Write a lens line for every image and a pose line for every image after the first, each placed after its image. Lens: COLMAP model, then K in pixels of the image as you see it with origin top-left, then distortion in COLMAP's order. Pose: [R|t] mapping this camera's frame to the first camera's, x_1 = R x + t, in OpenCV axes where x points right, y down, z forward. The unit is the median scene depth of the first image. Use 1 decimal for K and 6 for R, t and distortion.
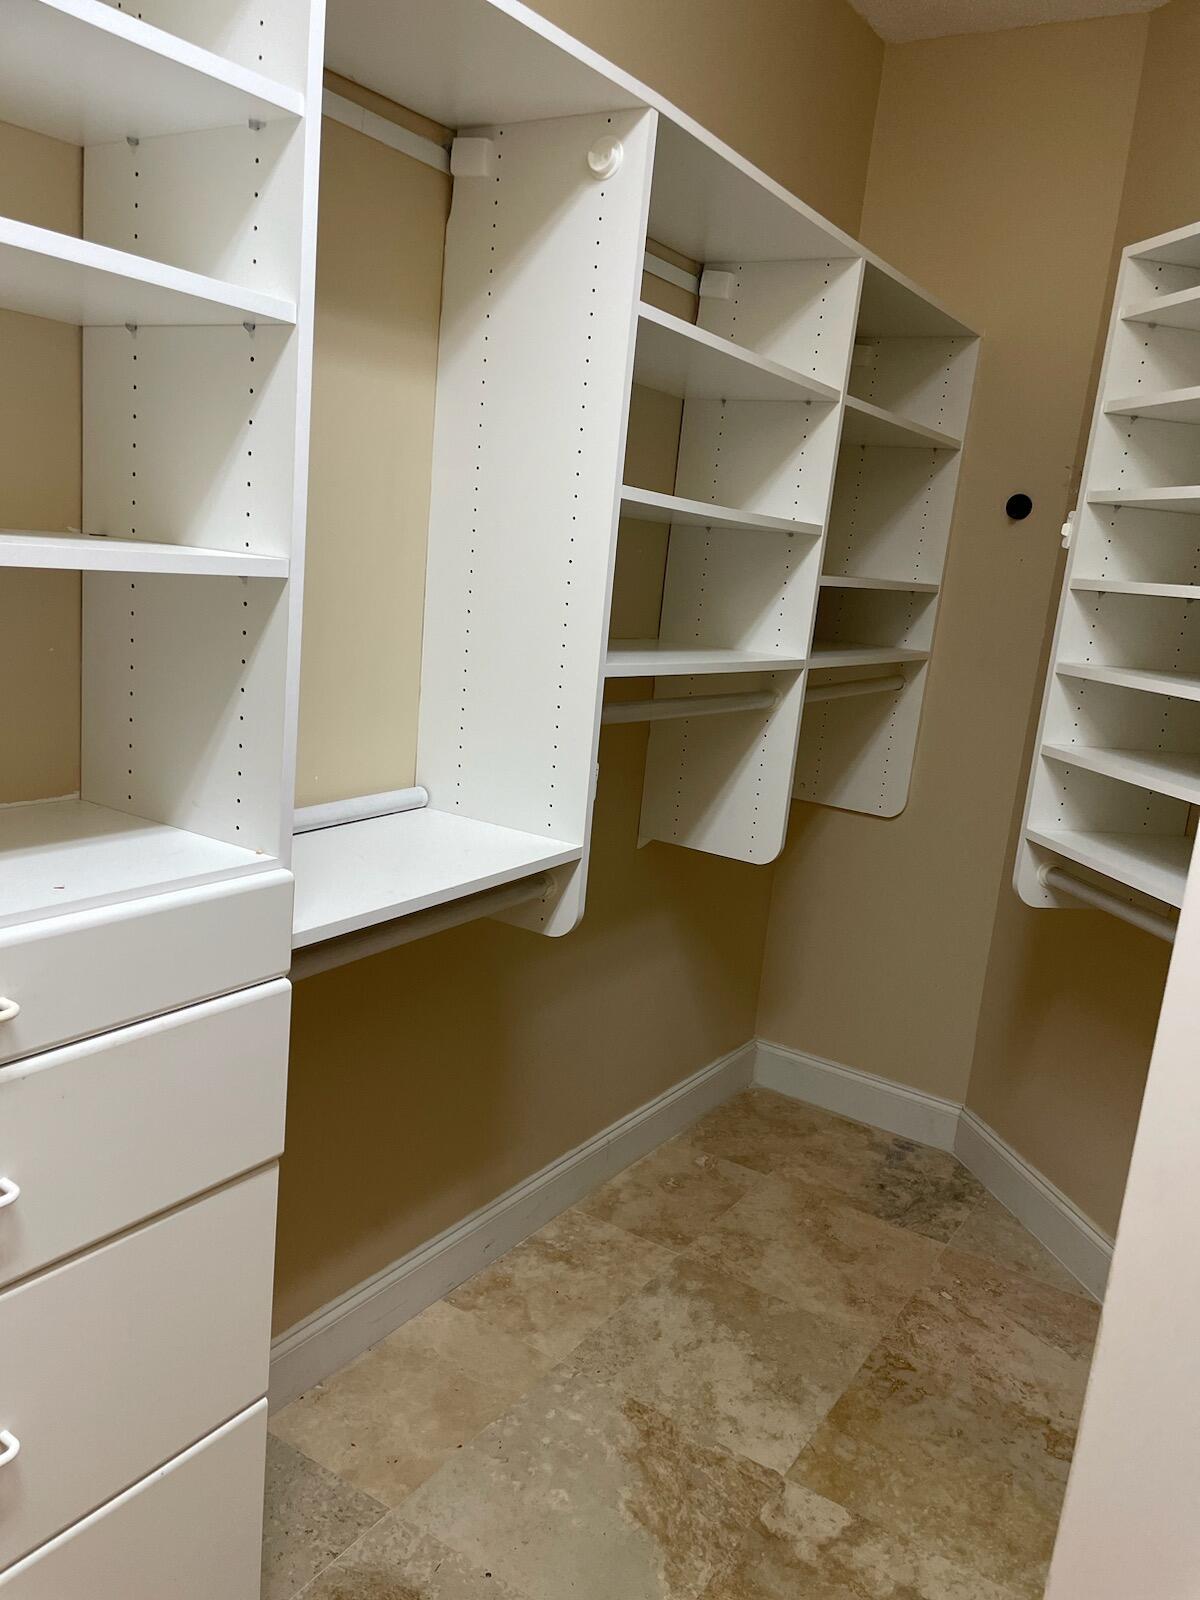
lens RADIAL K [[1187.9, 0, 600.0], [0, 1187.9, 800.0], [0, 0, 1]] dist [0.072823, -0.060830]
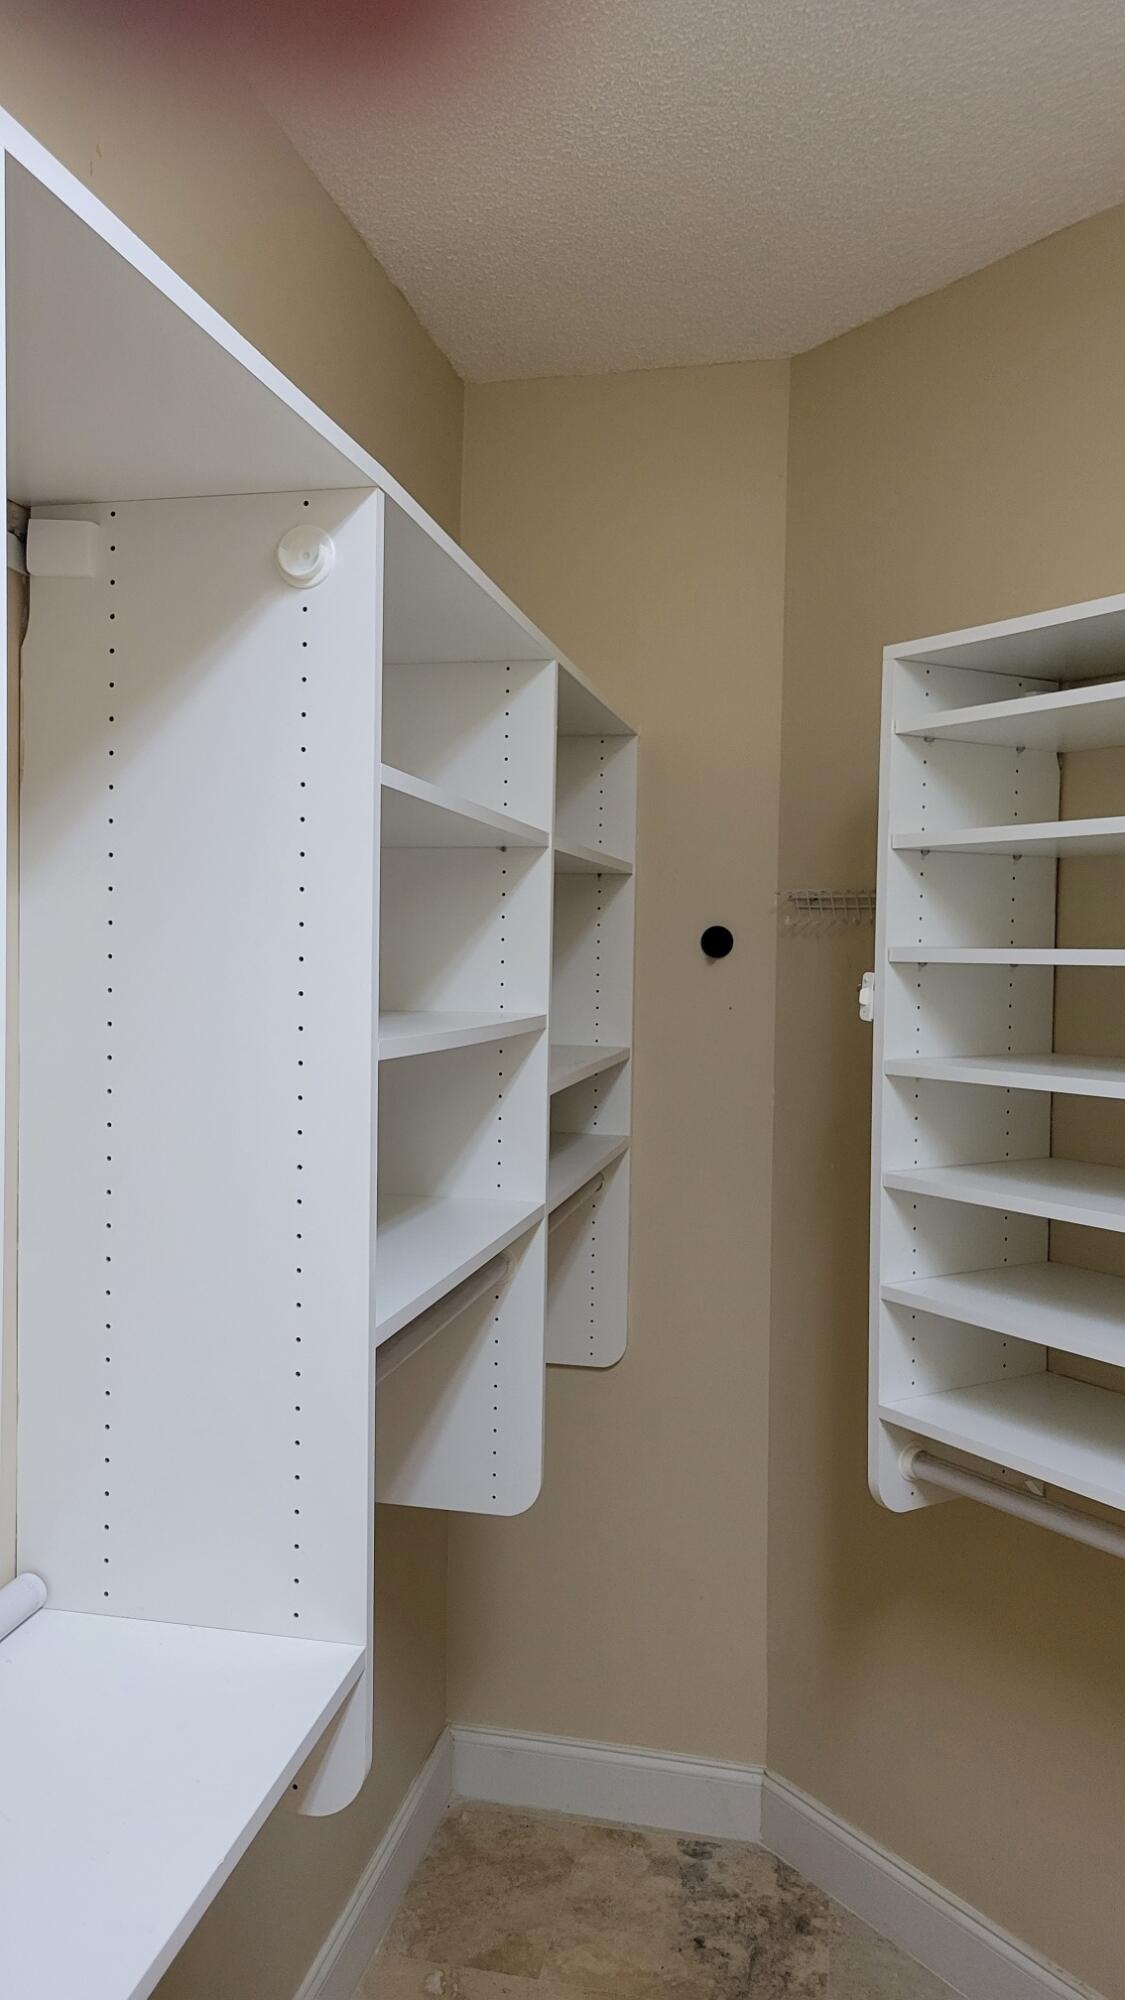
lens RADIAL K [[1500.3, 0, 485.4], [0, 1500.3, 987.9], [0, 0, 1]] dist [0.037191, -0.005893]
pose [[0.939360, -0.095104, 0.329483, -0.114139], [0.146242, 0.980127, -0.134029, -0.111684], [-0.310188, 0.174086, 0.934600, 0.157465]]
